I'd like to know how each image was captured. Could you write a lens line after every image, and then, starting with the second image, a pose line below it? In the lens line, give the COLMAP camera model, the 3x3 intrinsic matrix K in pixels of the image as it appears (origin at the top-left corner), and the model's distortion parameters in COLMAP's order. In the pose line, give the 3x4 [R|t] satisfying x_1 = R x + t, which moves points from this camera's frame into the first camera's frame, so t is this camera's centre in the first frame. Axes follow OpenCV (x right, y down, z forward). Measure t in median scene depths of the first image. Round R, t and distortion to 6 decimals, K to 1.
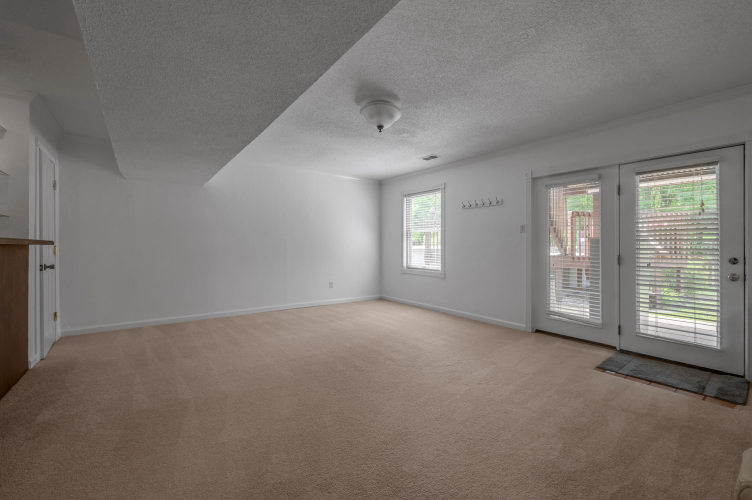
lens RADIAL K [[305.2, 0, 372.2], [0, 305.2, 241.8], [0, 0, 1]] dist [0.001054, 0.000197]
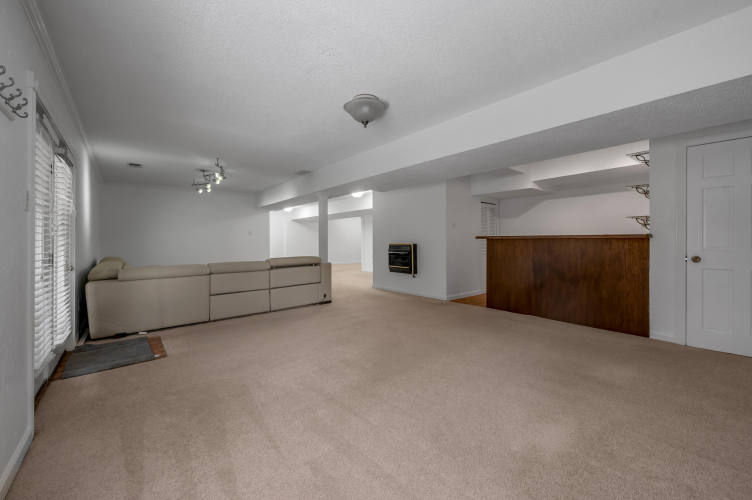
lens RADIAL K [[295.3, 0, 378.2], [0, 295.3, 249.2], [0, 0, 1]] dist [-0.000049, 0.000020]
pose [[-0.995596, 0.004089, -0.093662, 0.067308], [0.002479, 0.999847, 0.017309, 0.022326], [0.093718, 0.017000, -0.995454, 1.412068]]
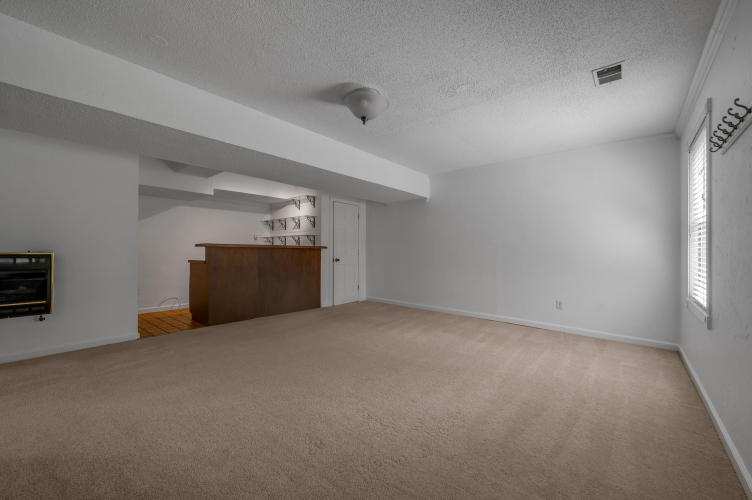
lens RADIAL K [[295.3, 0, 378.2], [0, 295.3, 249.2], [0, 0, 1]] dist [-0.000049, 0.000020]
pose [[0.244829, -0.007032, -0.969541, 0.648023], [-0.001085, 0.999971, -0.007527, 0.019556], [0.969566, 0.002895, 0.244814, 0.593828]]
